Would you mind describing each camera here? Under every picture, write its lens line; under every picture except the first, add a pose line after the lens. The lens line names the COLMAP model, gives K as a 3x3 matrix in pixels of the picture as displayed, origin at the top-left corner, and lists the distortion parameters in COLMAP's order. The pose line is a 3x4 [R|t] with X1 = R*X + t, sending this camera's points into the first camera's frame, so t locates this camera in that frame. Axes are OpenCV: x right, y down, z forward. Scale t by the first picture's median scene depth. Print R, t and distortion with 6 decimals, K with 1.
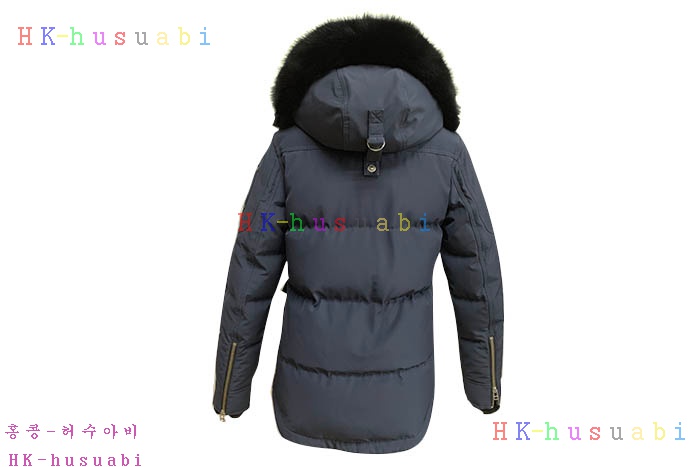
lens RADIAL K [[542.2, 0, 350.0], [0, 542.2, 217.2], [0, 0, 1]] dist [0.007979, 0.000414]
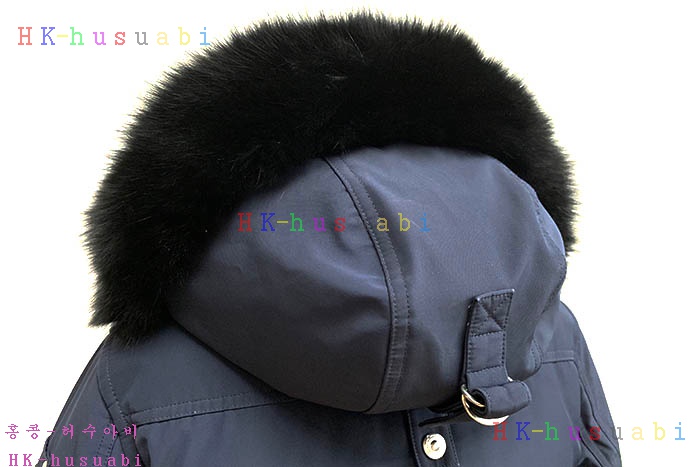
lens RADIAL K [[542.2, 0, 350.0], [0, 542.2, 217.2], [0, 0, 1]] dist [0.007979, 0.000414]
pose [[0.932096, -0.047788, 0.359045, -0.124802], [0.091947, 0.990006, -0.106931, -0.203270], [-0.350347, 0.132683, 0.927174, 0.701702]]
